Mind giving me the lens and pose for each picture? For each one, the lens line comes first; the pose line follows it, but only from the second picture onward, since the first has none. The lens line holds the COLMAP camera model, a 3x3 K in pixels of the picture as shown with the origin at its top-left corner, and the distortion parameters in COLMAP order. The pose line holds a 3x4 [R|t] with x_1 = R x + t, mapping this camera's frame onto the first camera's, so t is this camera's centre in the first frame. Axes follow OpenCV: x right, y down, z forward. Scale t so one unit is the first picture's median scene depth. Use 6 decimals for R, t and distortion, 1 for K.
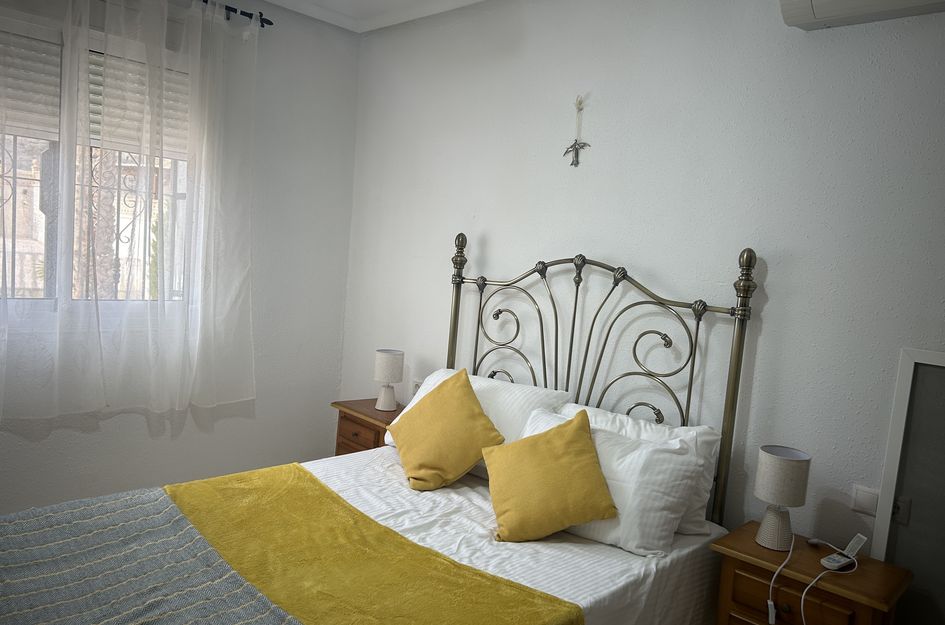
lens RADIAL K [[713.7, 0, 472.5], [0, 713.7, 312.5], [0, 0, 1]] dist [0.077647, -0.079828]
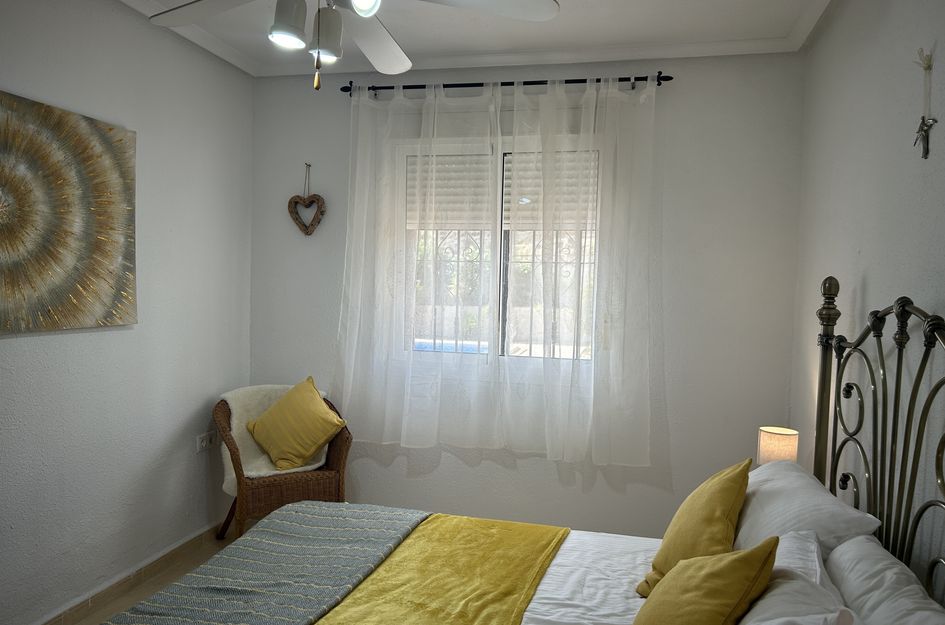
lens RADIAL K [[729.6, 0, 472.1], [0, 729.6, 316.6], [0, 0, 1]] dist [0.003933, -0.001643]
pose [[0.494292, -0.026462, -0.868893, 0.508017], [-0.056031, 0.996488, -0.062223, -0.004237], [0.867489, 0.079441, 0.491073, 0.362620]]
